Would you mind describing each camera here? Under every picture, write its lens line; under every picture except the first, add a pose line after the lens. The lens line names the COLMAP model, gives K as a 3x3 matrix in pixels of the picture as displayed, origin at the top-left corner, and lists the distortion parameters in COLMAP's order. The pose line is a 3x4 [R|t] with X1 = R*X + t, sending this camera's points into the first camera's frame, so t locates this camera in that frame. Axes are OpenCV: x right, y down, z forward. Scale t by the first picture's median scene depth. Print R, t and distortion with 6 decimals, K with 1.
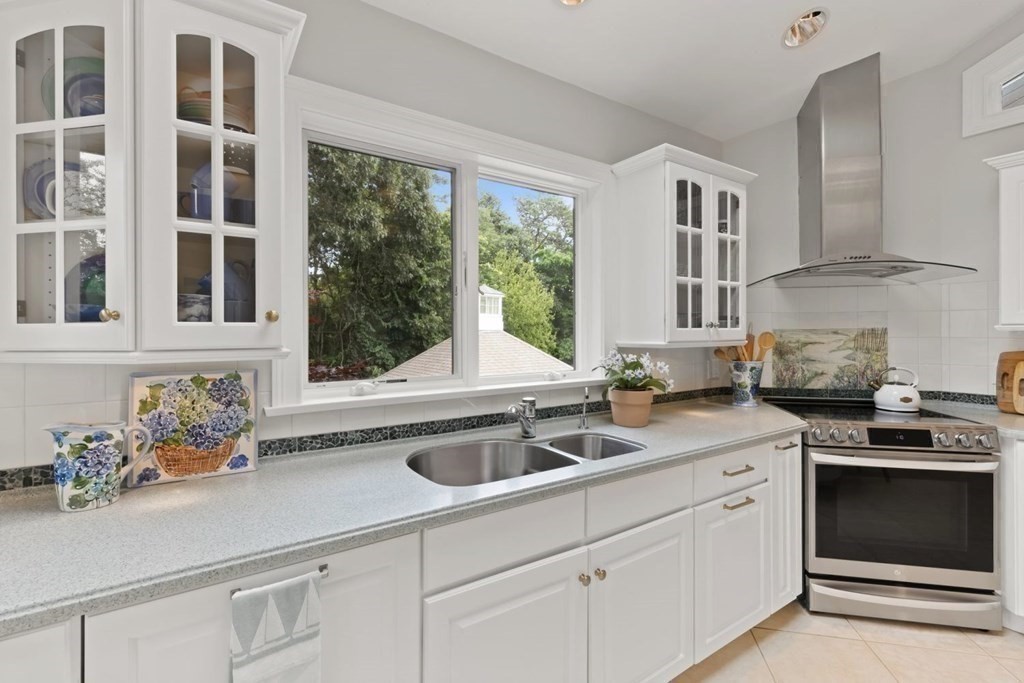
lens RADIAL K [[461.1, 0, 506.9], [0, 461.1, 332.8], [0, 0, 1]] dist [0.000618, -0.000199]
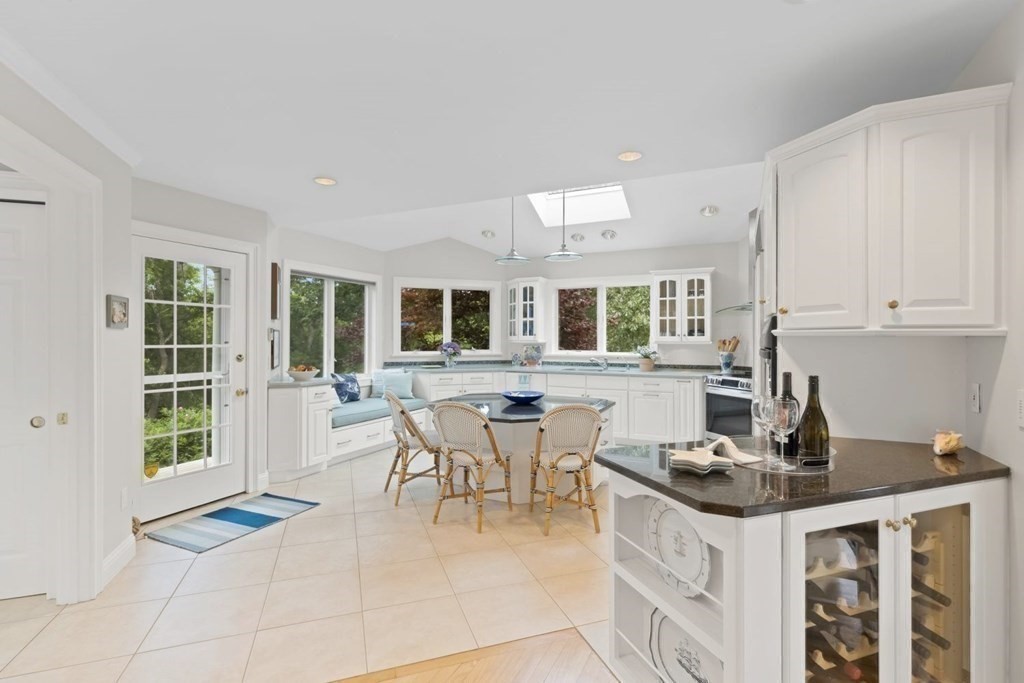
lens RADIAL K [[473.5, 0, 512.0], [0, 473.5, 341.5], [0, 0, 1]] dist [-0.000010, -0.000013]
pose [[0.511606, 0.009772, -0.859164, 2.321692], [-0.002683, 0.999949, 0.009776, -0.005326], [0.859216, -0.002697, 0.511606, -1.167777]]
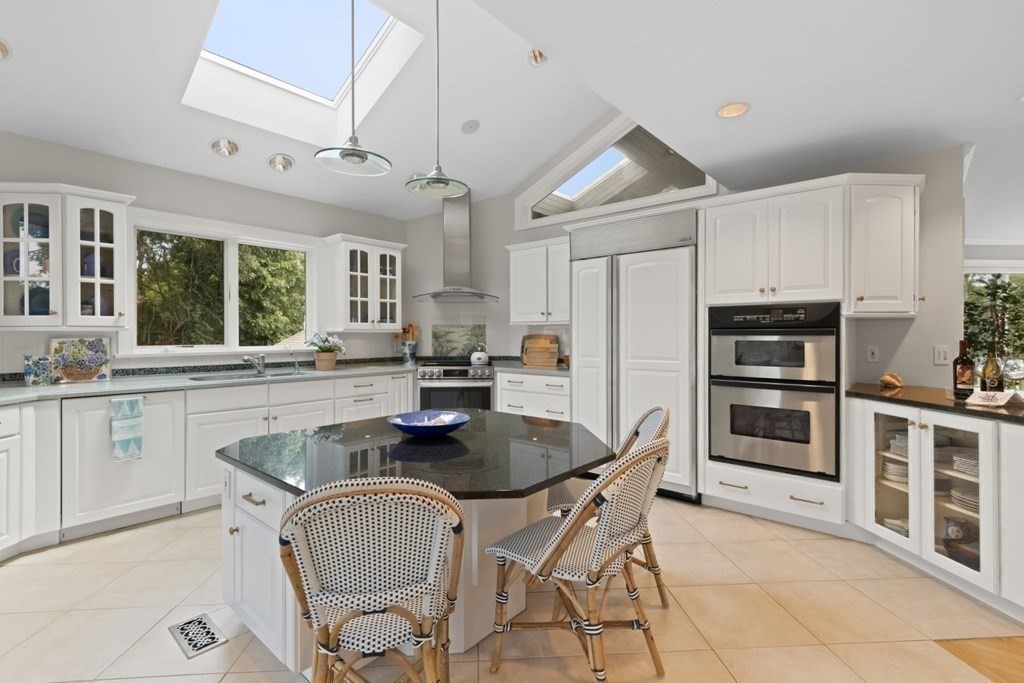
lens RADIAL K [[471.3, 0, 512.3], [0, 471.3, 335.9], [0, 0, 1]] dist [0.004595, -0.000438]
pose [[0.962711, 0.001171, 0.270529, 0.499237], [-0.001597, 0.999998, 0.001355, 0.045281], [-0.270527, -0.001737, 0.962711, -1.211006]]
